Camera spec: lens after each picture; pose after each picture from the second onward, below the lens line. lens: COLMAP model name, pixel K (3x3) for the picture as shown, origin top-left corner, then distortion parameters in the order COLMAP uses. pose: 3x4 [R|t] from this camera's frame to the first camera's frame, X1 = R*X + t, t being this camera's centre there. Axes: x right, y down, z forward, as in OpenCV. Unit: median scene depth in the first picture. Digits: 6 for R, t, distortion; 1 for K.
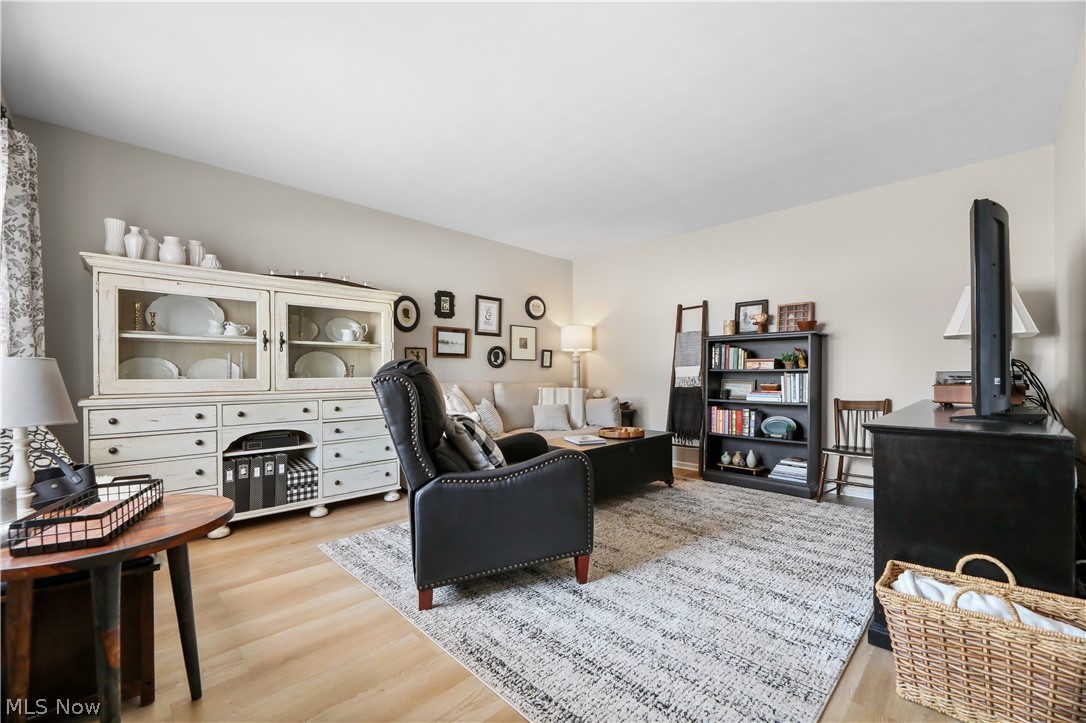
lens RADIAL K [[443.5, 0, 541.0], [0, 443.5, 372.7], [0, 0, 1]] dist [-0.003384, -0.000432]
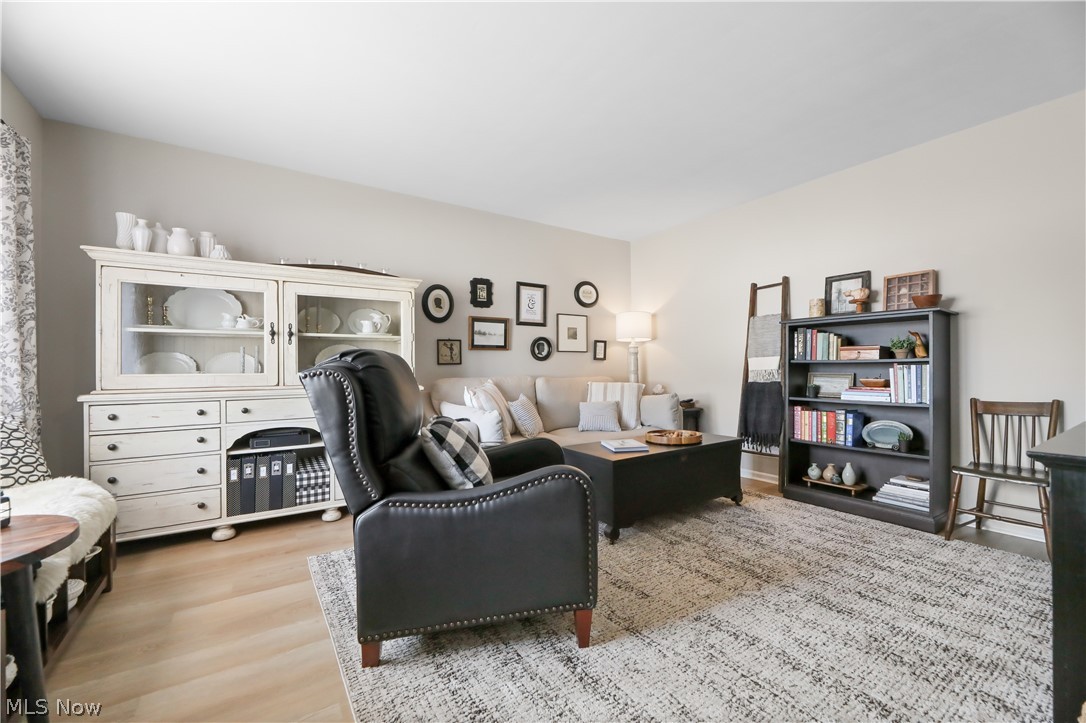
lens RADIAL K [[438.6, 0, 543.0], [0, 438.6, 361.5], [0, 0, 1]] dist [-0.001007, -0.003131]
pose [[0.982355, -0.006782, -0.186901, 0.105346], [0.004766, 0.999926, -0.011233, 0.001495], [0.186963, 0.010144, 0.982315, 0.160049]]
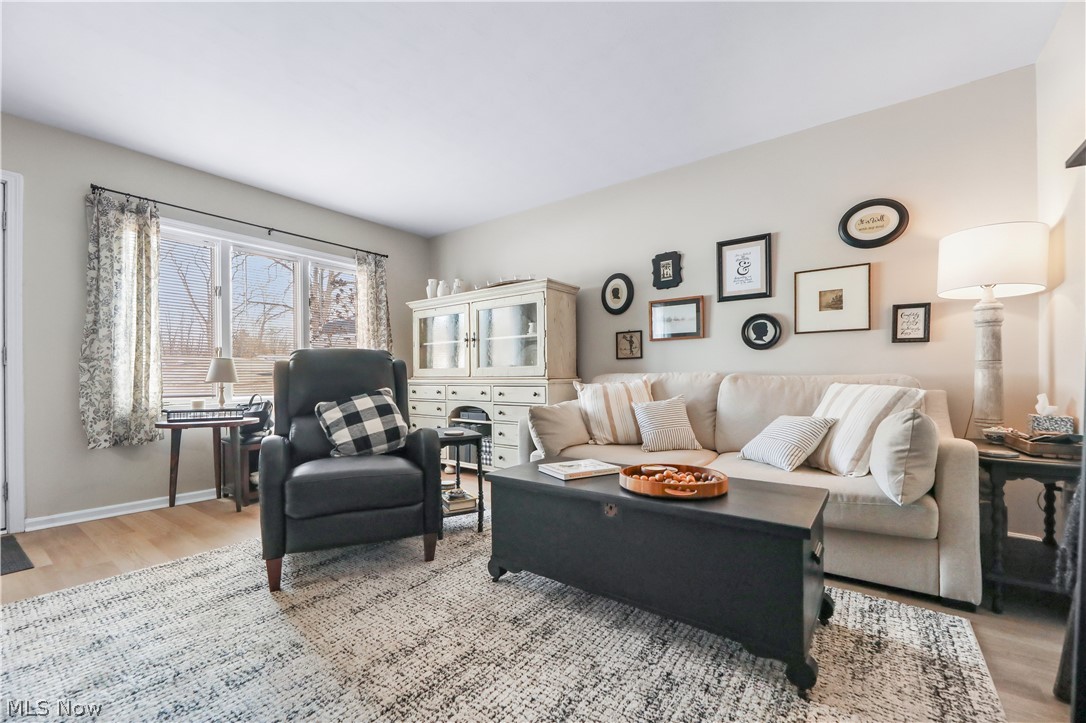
lens RADIAL K [[443.5, 0, 541.0], [0, 443.5, 372.7], [0, 0, 1]] dist [-0.003384, -0.000432]
pose [[0.152836, -0.003925, -0.988244, 0.659731], [0.008534, 0.999960, -0.002651, 0.029218], [0.988215, -0.008029, 0.152863, 0.875959]]
